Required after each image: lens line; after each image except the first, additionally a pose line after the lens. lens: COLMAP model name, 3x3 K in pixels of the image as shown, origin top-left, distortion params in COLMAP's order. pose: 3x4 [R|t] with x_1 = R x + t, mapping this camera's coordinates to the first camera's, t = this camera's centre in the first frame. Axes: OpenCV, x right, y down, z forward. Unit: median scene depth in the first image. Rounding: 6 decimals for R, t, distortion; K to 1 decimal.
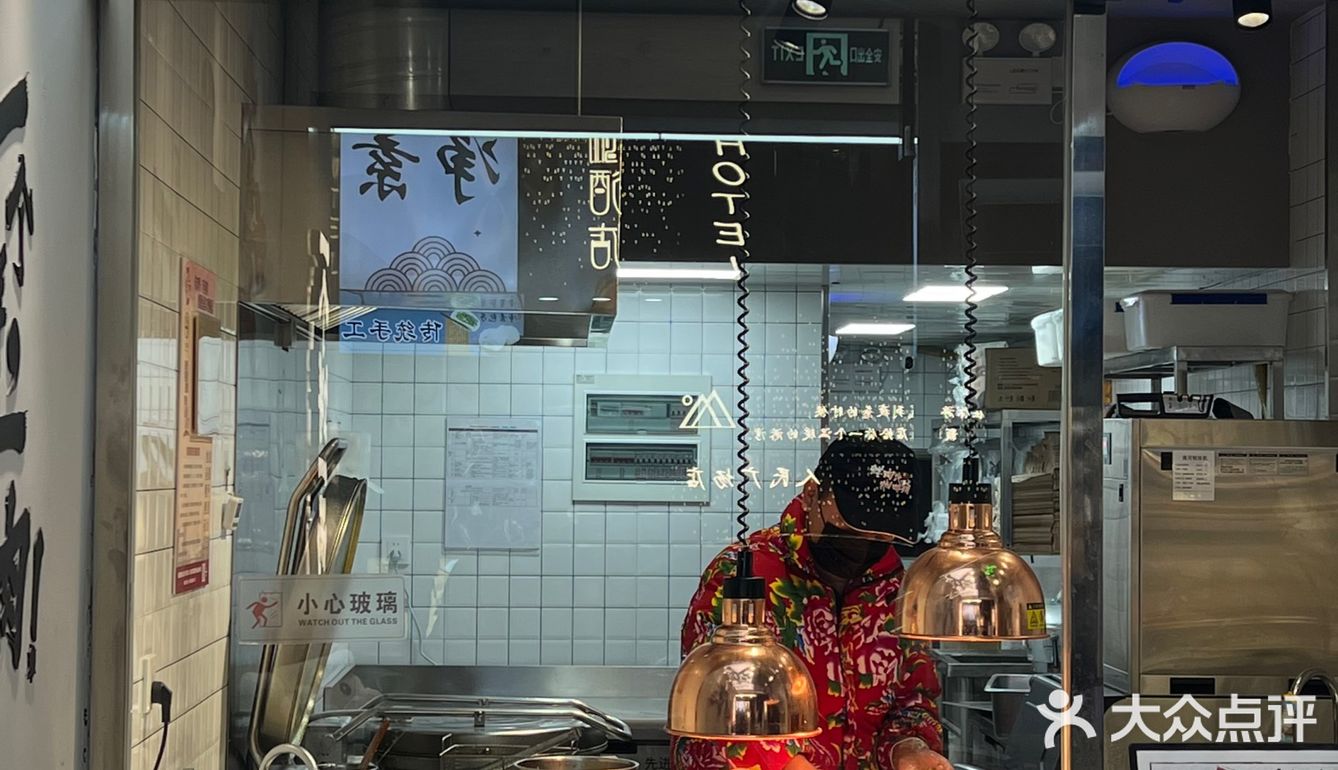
lens RADIAL K [[2433.6, 0, 669.0], [0, 2433.6, 385.0], [0, 0, 1]] dist [0.005186, 0.000413]
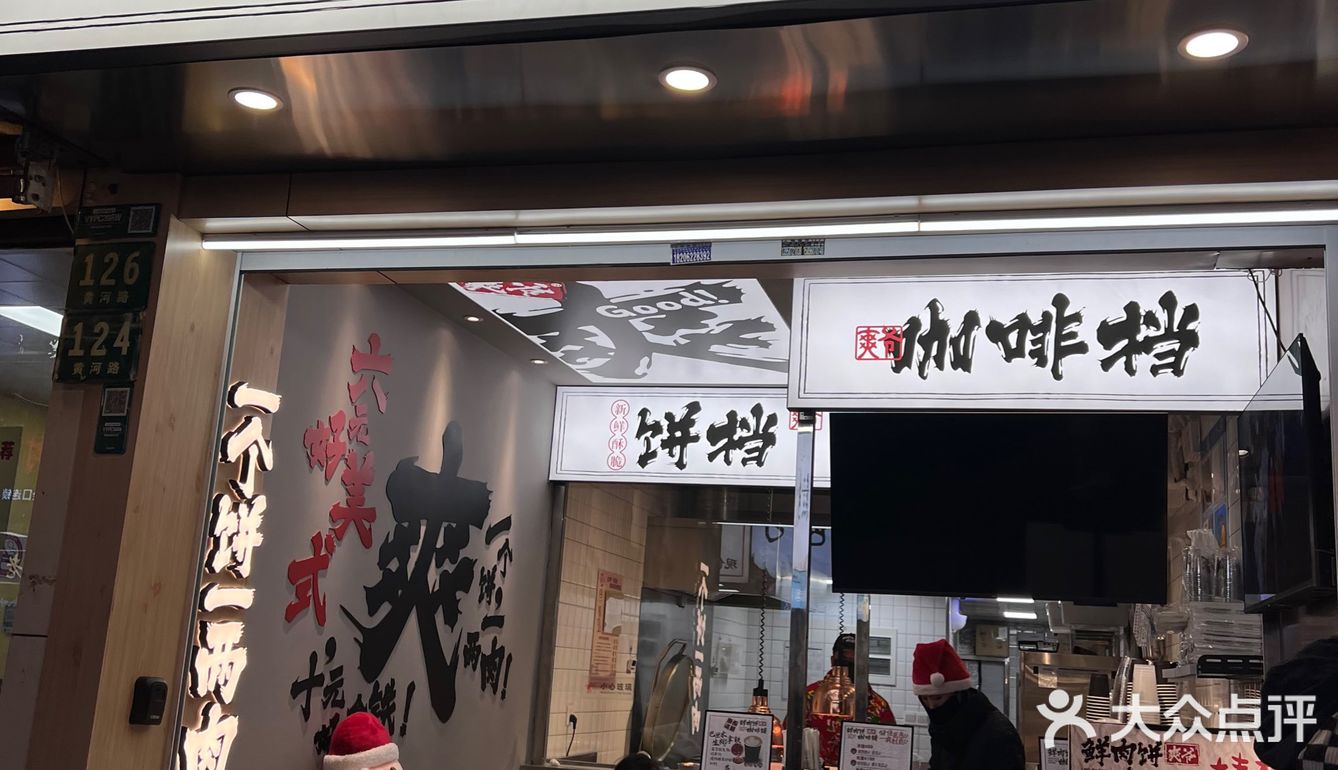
lens RADIAL K [[1243.8, 0, 666.4], [0, 1243.8, 426.2], [0, 0, 1]] dist [0.157770, -0.336243]
pose [[0.948373, -0.007354, -0.317073, 0.428943], [-0.046223, 0.985852, -0.161119, 0.018228], [0.313772, 0.167457, 0.934615, -0.501649]]
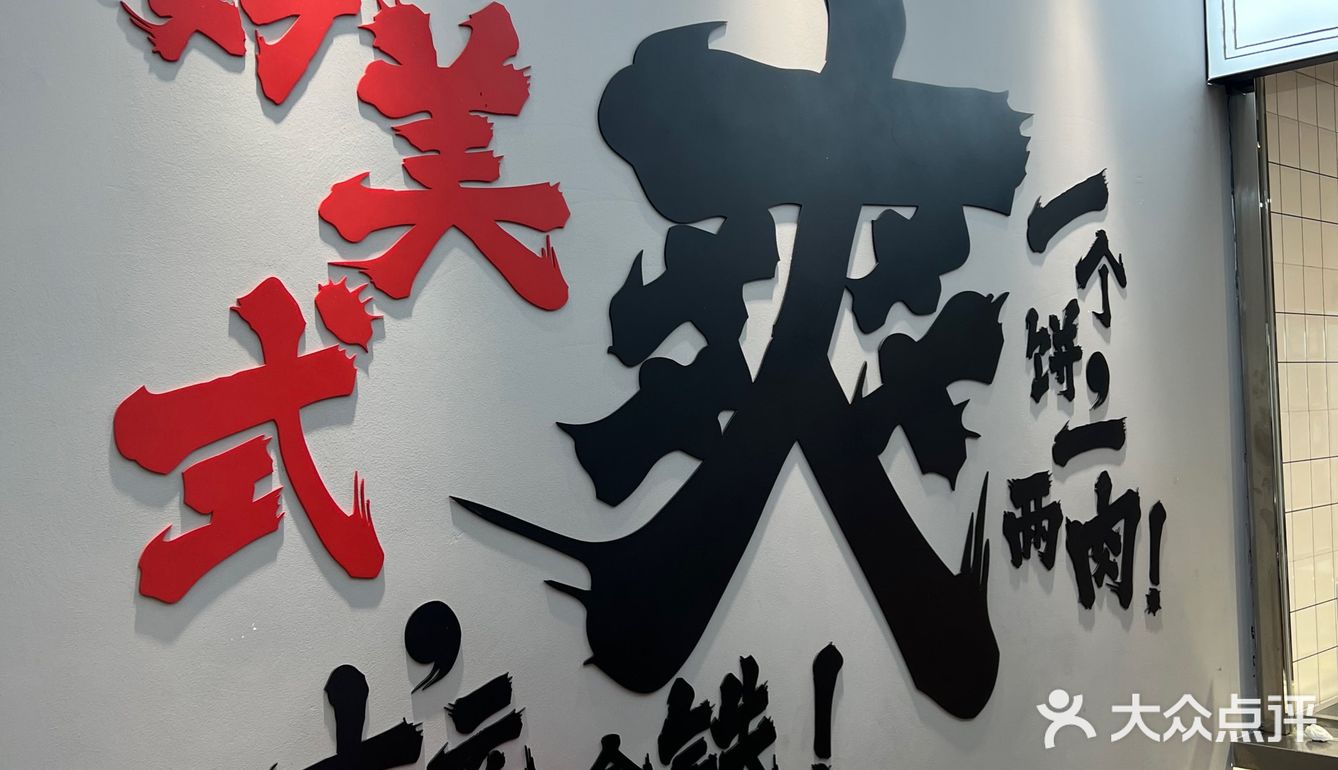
lens RADIAL K [[1243.8, 0, 666.4], [0, 1243.8, 426.2], [0, 0, 1]] dist [0.157770, -0.336243]
pose [[0.627298, -0.039599, -0.777772, 0.107797], [0.078493, 0.996836, 0.012555, -0.011905], [0.774813, -0.068925, 0.628422, 0.314257]]
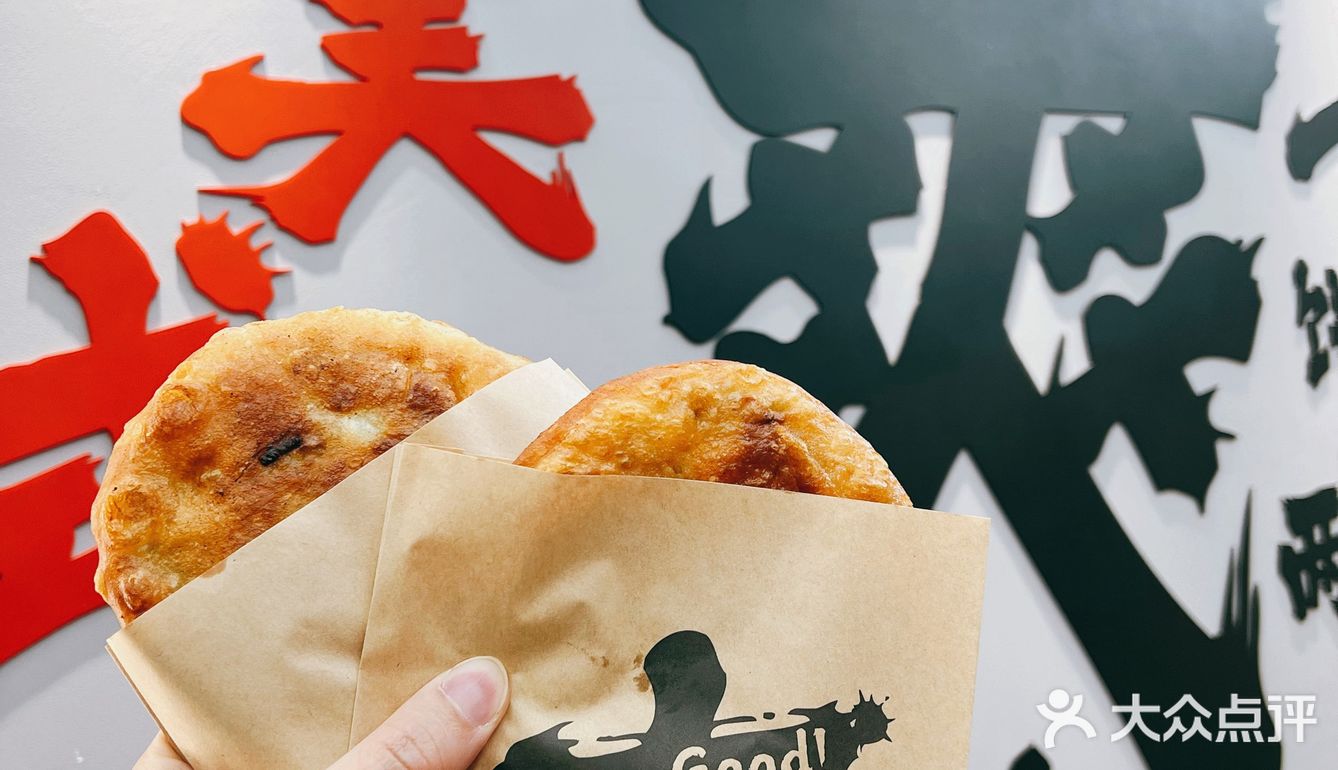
lens RADIAL K [[1243.8, 0, 666.4], [0, 1243.8, 426.2], [0, 0, 1]] dist [0.157770, -0.336243]
pose [[0.496501, -0.097178, -0.862580, 0.019554], [0.119776, 0.991878, -0.042802, 0.002110], [0.859733, -0.082065, 0.504107, 0.413451]]
